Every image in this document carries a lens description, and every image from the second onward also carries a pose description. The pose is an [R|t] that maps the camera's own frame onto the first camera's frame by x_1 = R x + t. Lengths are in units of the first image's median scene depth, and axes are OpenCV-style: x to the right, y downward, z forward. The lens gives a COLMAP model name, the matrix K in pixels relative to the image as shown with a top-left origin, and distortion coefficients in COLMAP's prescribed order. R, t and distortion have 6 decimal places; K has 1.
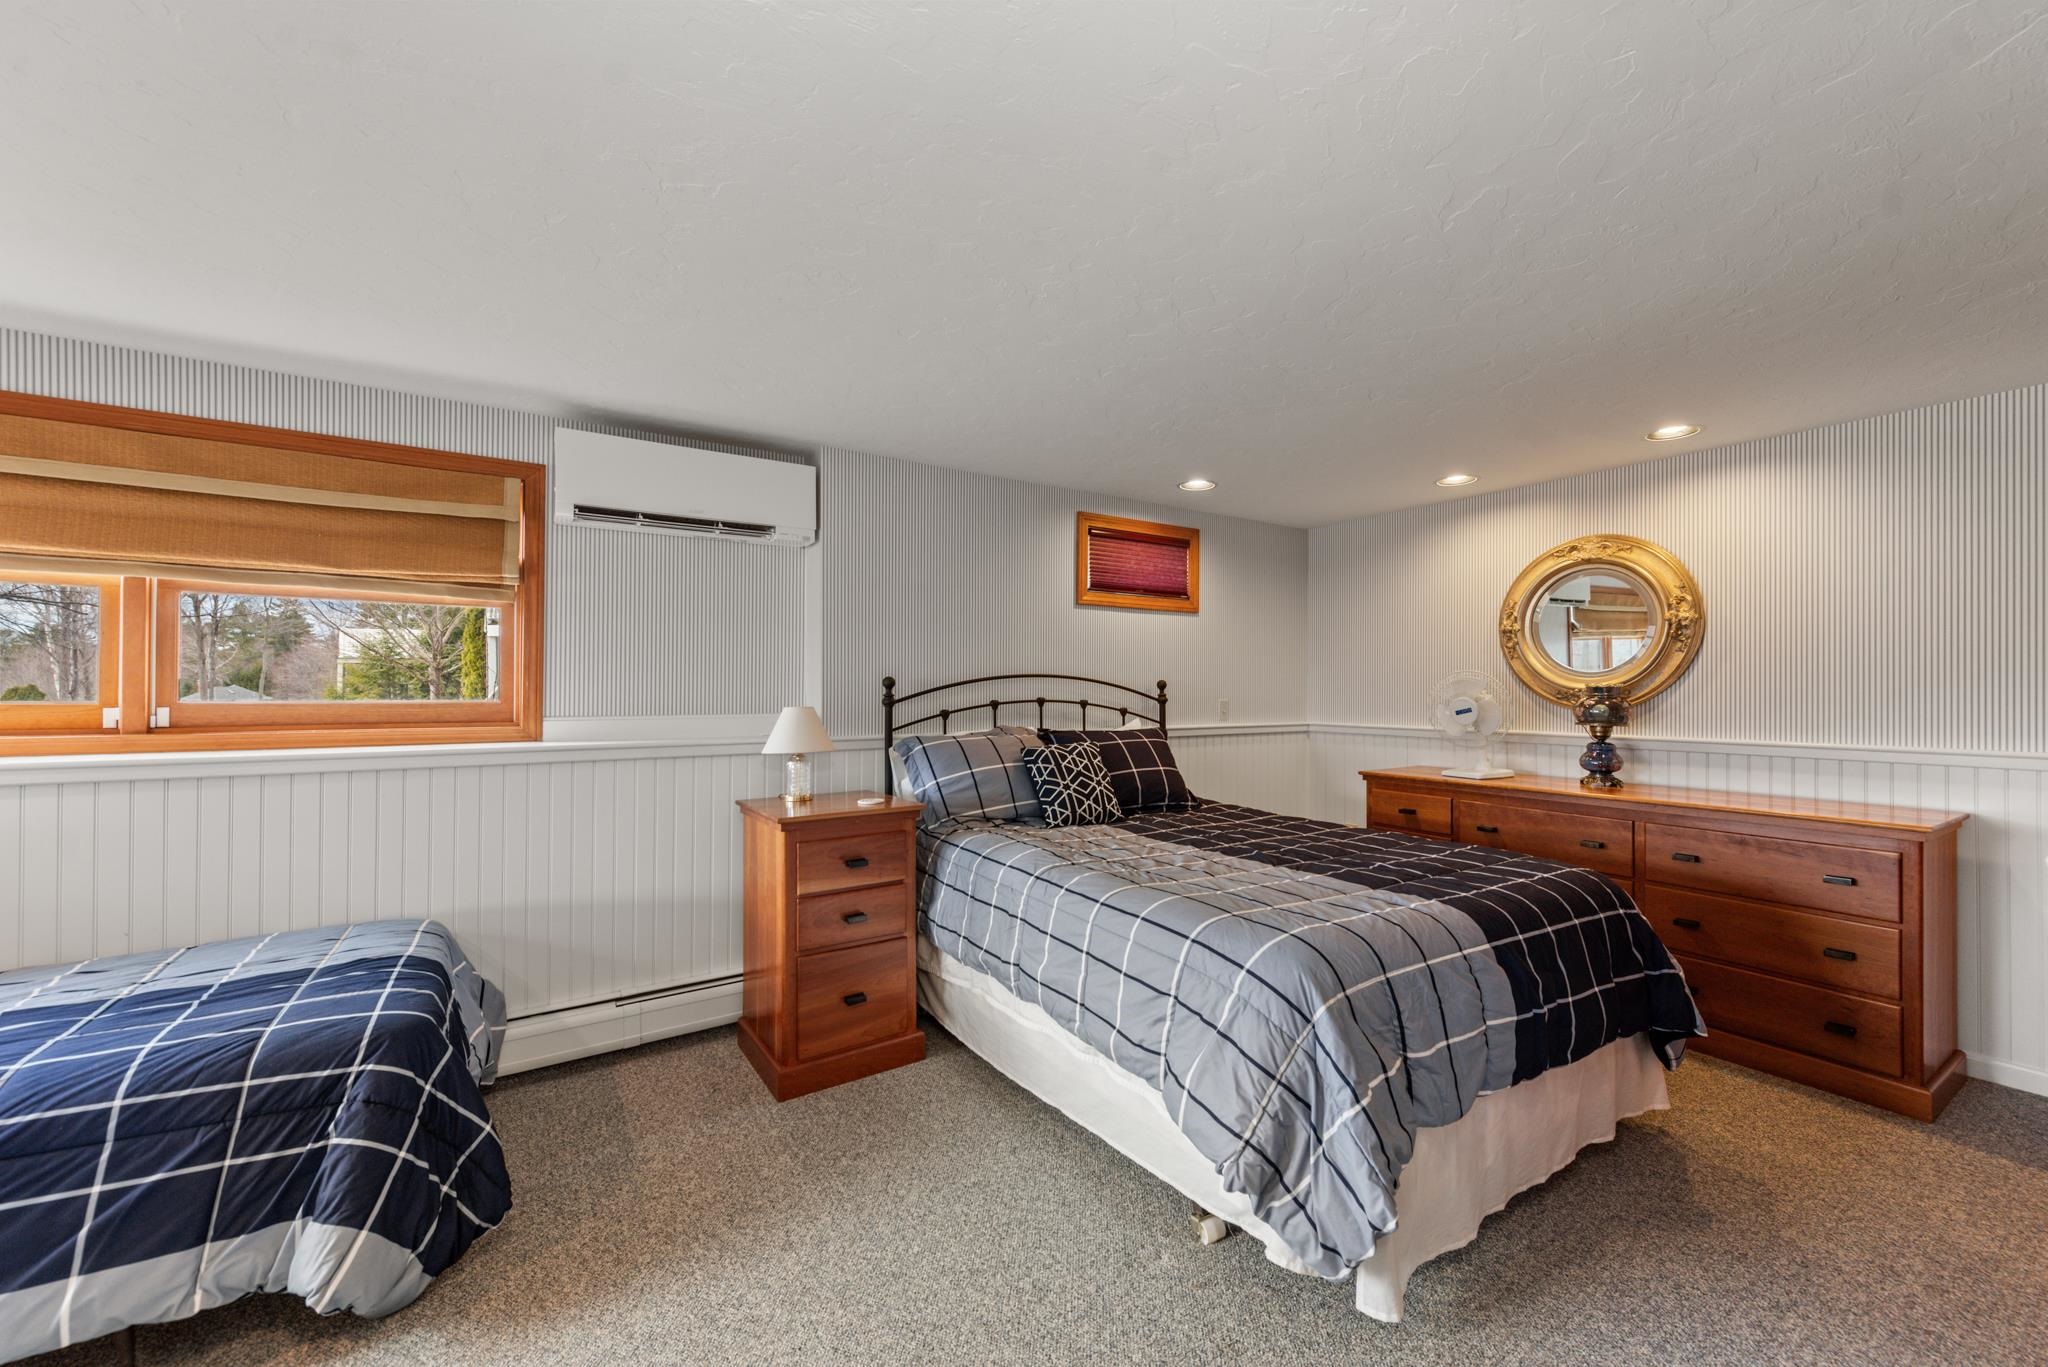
lens RADIAL K [[804.3, 0, 1023.2], [0, 804.3, 685.6], [0, 0, 1]] dist [0.011526, -0.002238]
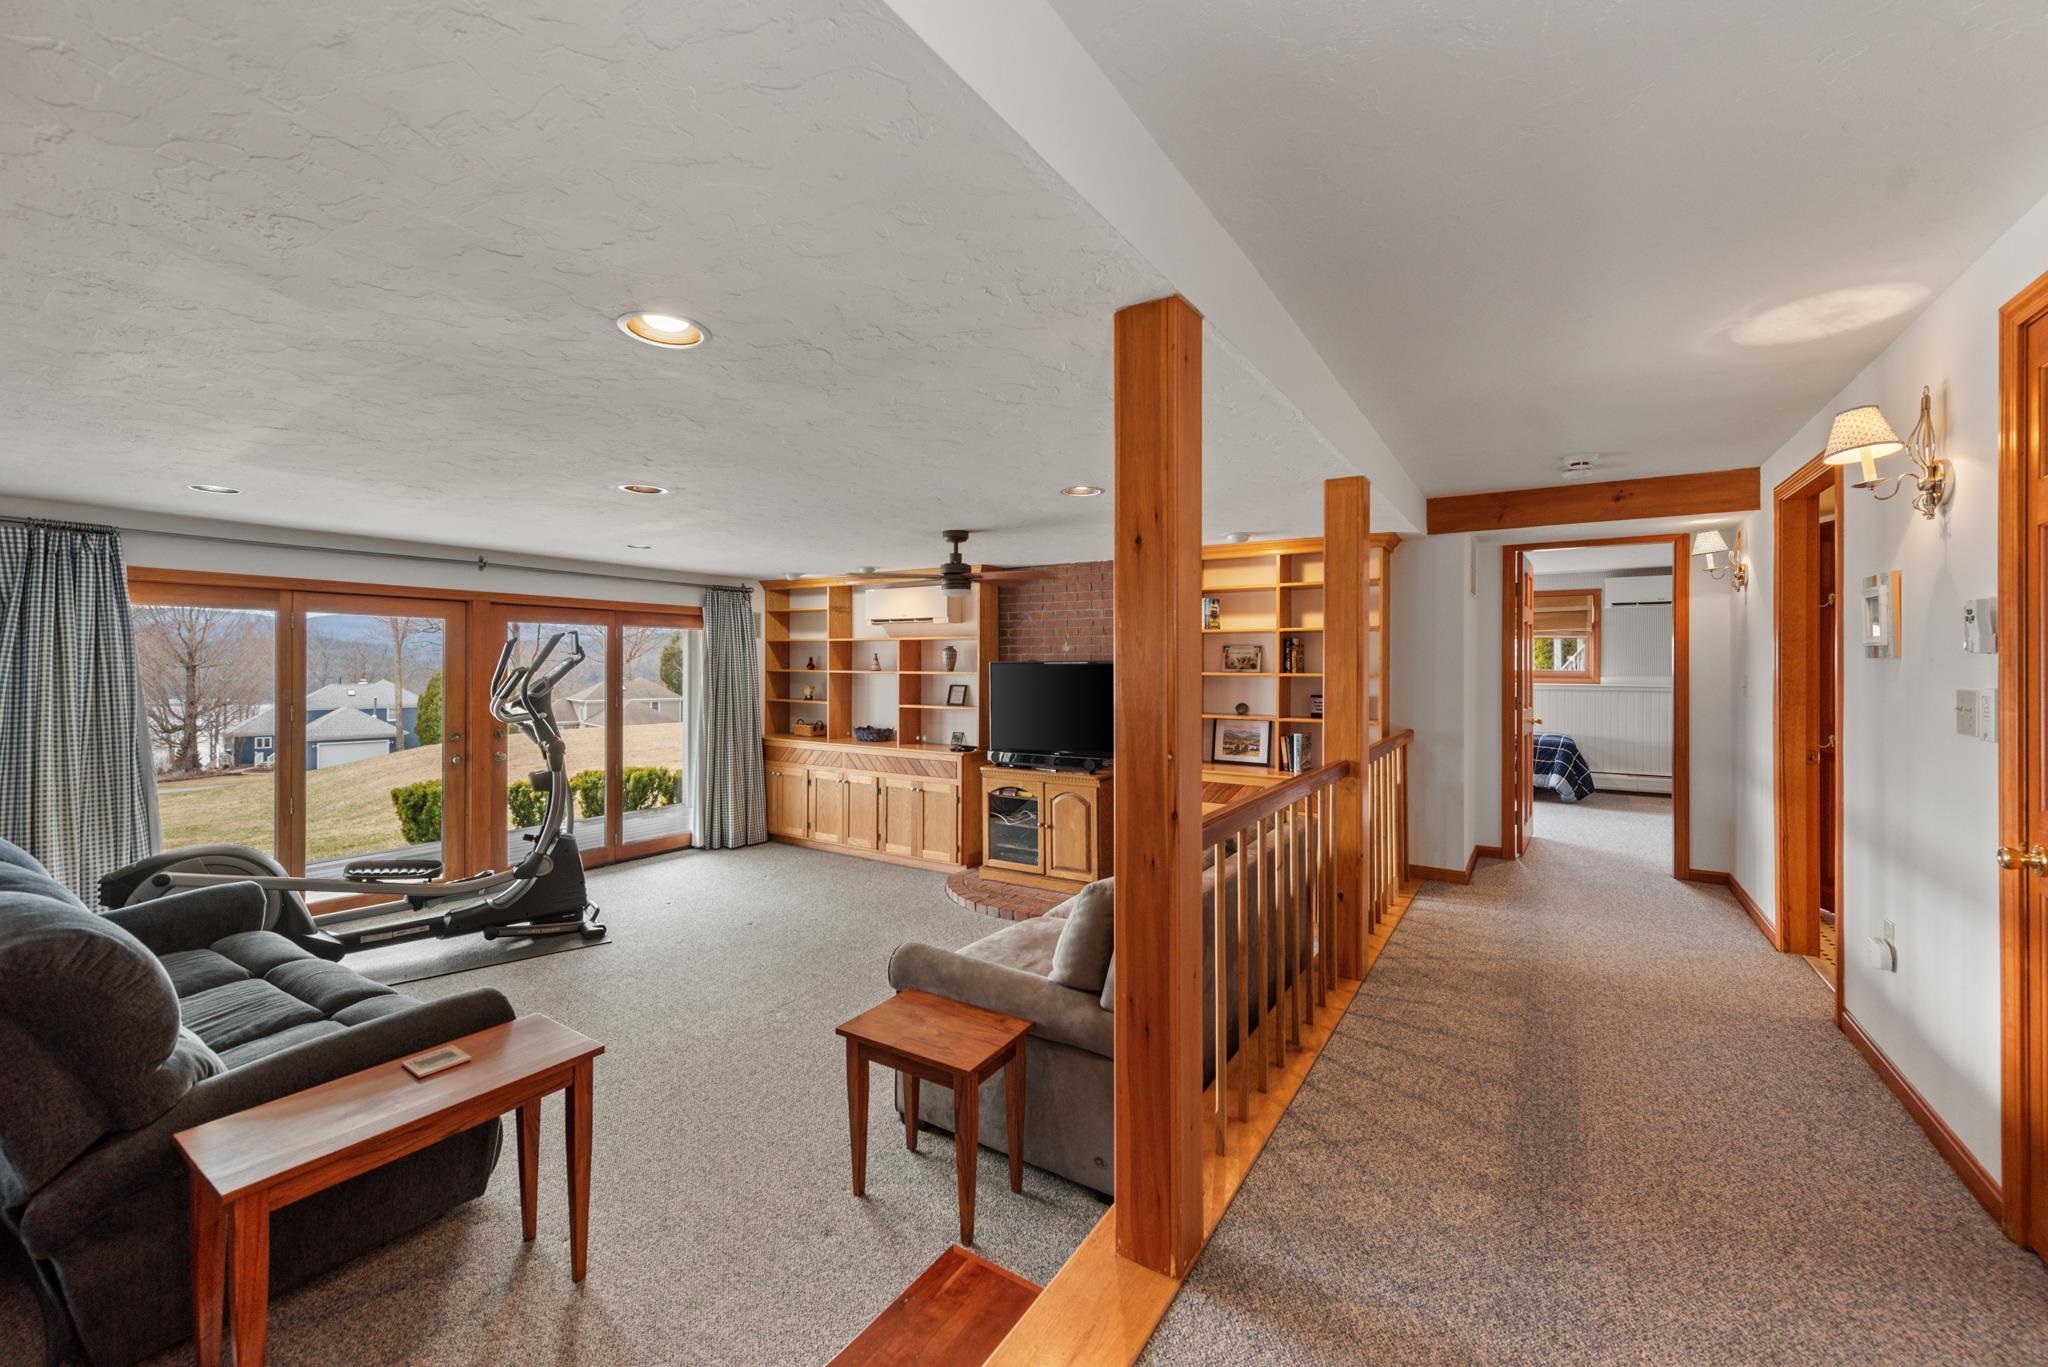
lens RADIAL K [[804.3, 0, 1022.5], [0, 804.3, 671.8], [0, 0, 1]] dist [0.011526, -0.002238]
pose [[0.413107, 0.003871, -0.910674, 1.219188], [0.003158, 0.999979, 0.005684, 0.001107], [0.910677, -0.005224, 0.413086, -2.136047]]
